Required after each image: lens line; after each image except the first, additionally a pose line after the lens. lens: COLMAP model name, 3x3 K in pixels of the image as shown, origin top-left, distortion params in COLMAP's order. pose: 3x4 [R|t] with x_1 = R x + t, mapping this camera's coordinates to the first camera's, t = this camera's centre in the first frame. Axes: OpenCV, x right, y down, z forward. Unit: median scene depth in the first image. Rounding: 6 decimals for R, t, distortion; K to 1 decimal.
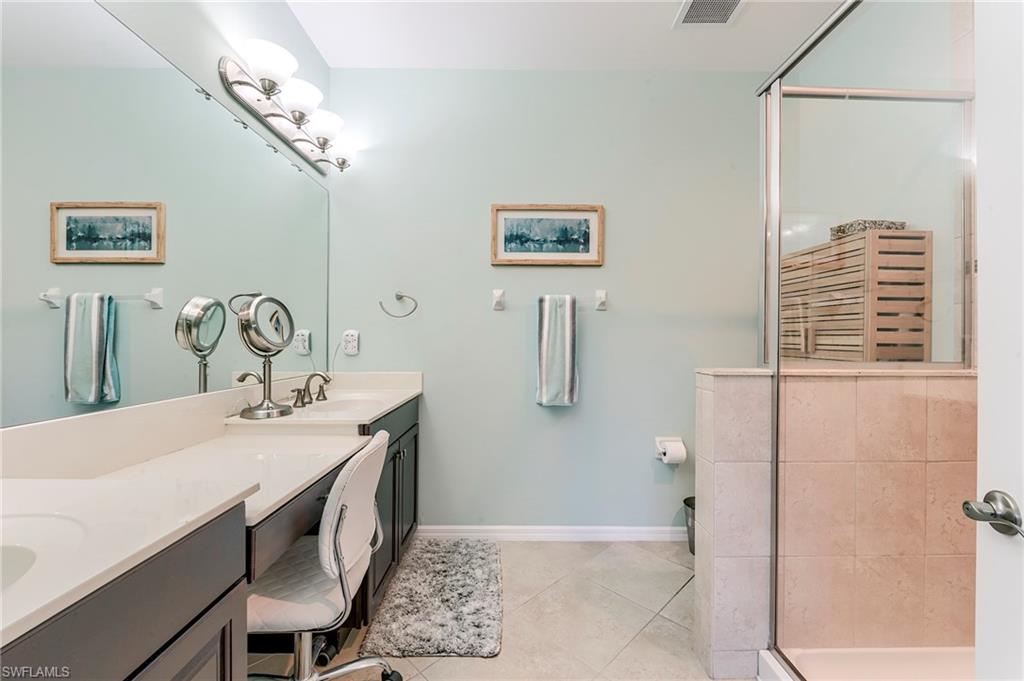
lens RADIAL K [[410.2, 0, 512.0], [0, 410.2, 339.4], [0, 0, 1]] dist [-0.008707, -0.000815]
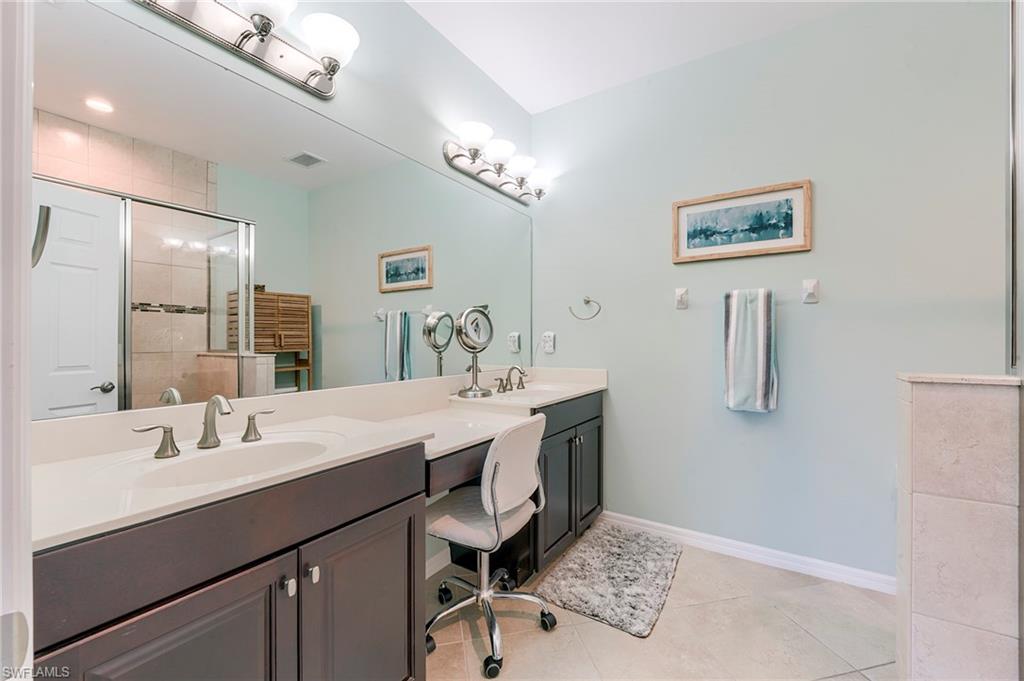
lens RADIAL K [[410.2, 0, 512.0], [0, 410.2, 339.4], [0, 0, 1]] dist [-0.008707, -0.000815]
pose [[0.833844, -0.007906, -0.551943, 0.206503], [0.007172, 0.999968, -0.003489, 0.002983], [0.551953, -0.001049, 0.833874, -0.053292]]
